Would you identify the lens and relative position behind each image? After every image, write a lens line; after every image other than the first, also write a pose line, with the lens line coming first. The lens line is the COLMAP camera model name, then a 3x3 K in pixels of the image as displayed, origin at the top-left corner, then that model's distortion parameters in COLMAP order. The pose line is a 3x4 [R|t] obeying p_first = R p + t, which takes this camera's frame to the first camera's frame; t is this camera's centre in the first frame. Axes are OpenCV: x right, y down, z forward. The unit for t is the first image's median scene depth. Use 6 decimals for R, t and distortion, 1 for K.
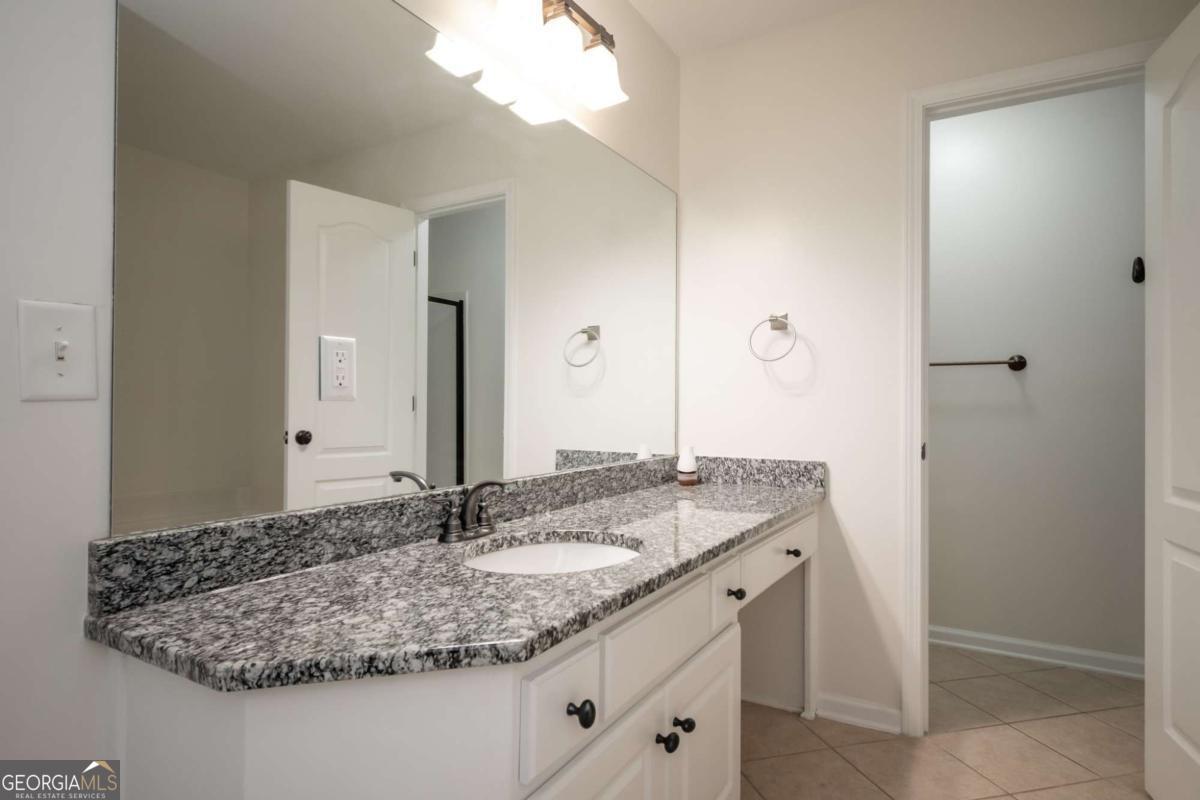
lens RADIAL K [[642.9, 0, 603.0], [0, 642.9, 405.0], [0, 0, 1]] dist [0.000392, -0.003042]
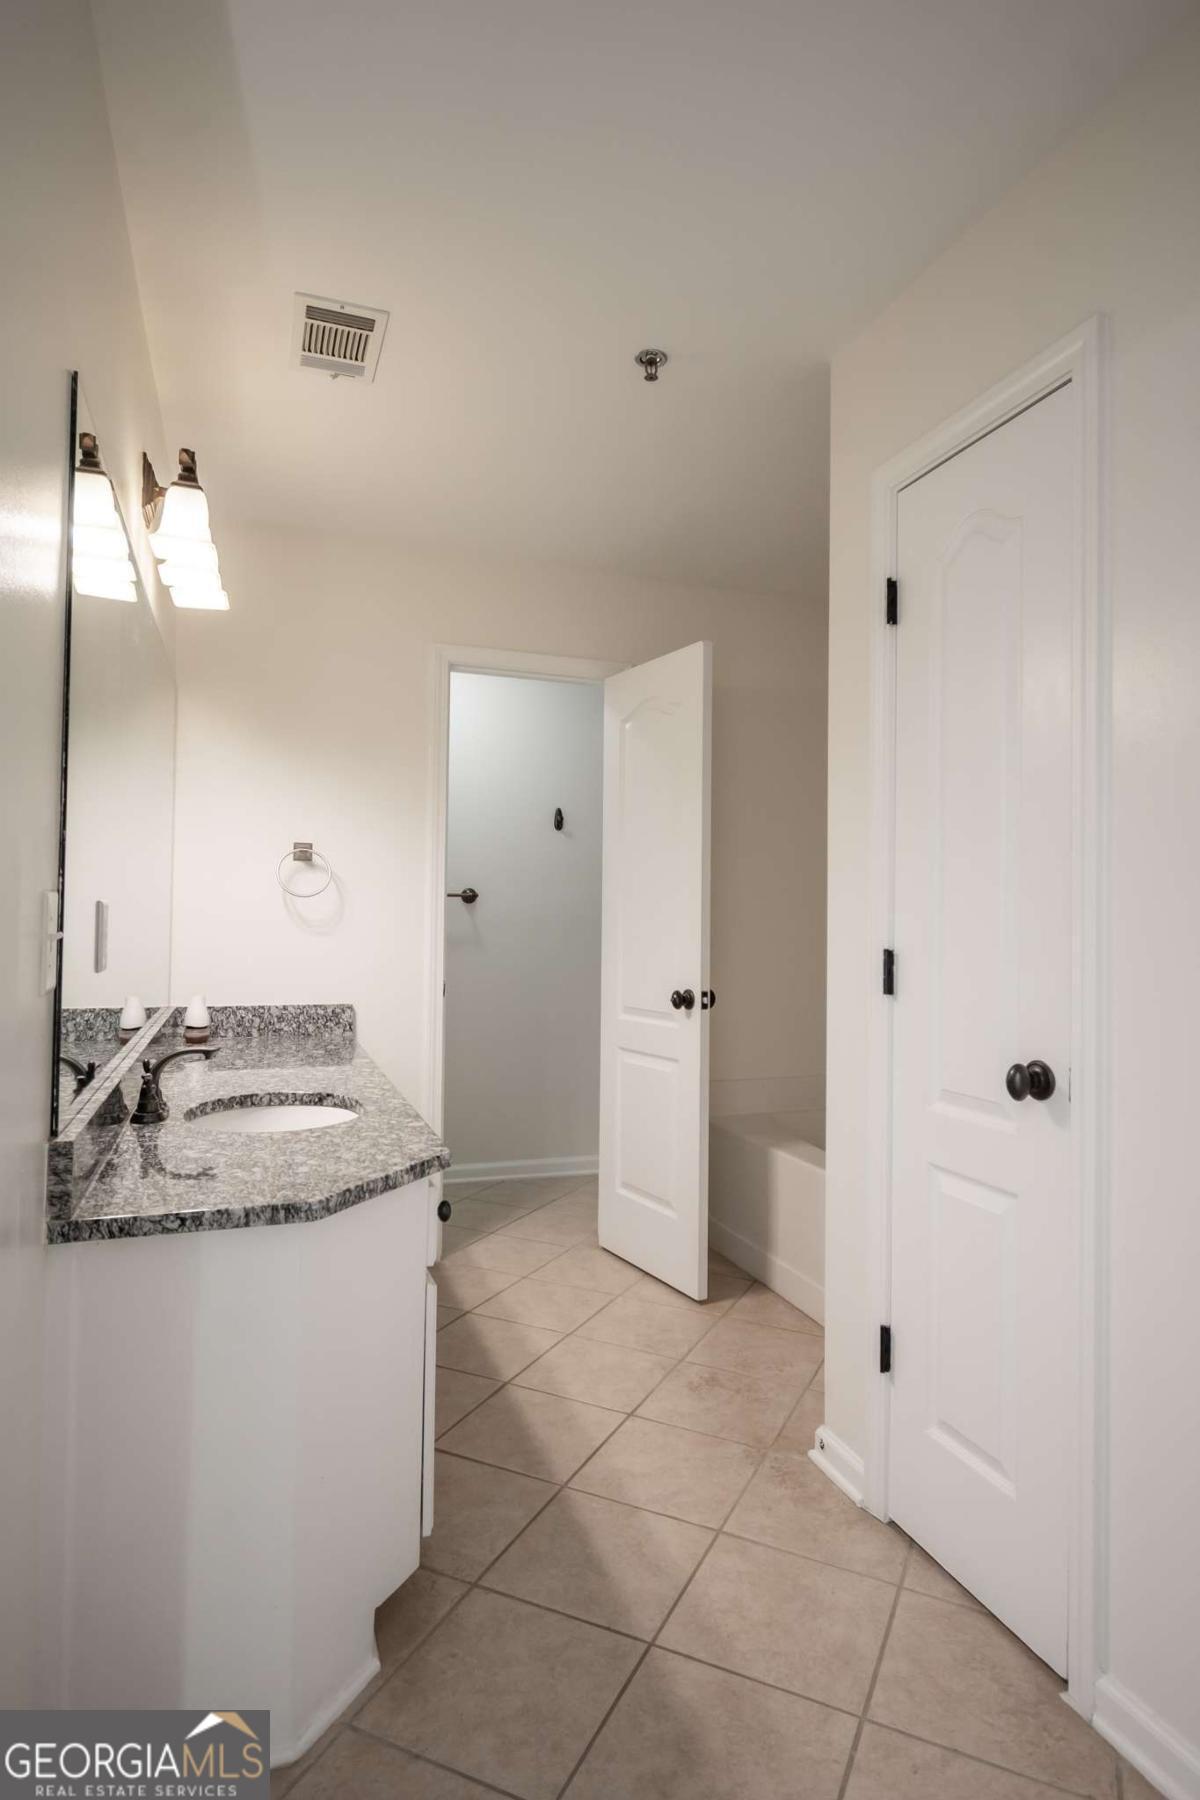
lens RADIAL K [[1032.1, 0, 588.3], [0, 1032.1, 893.9], [0, 0, 1]] dist [0.000532, 0.000314]
pose [[0.631023, 0.020432, 0.775495, -0.618561], [-0.014472, 0.999789, -0.014565, -0.056935], [-0.775629, -0.002032, 0.631186, -0.230725]]
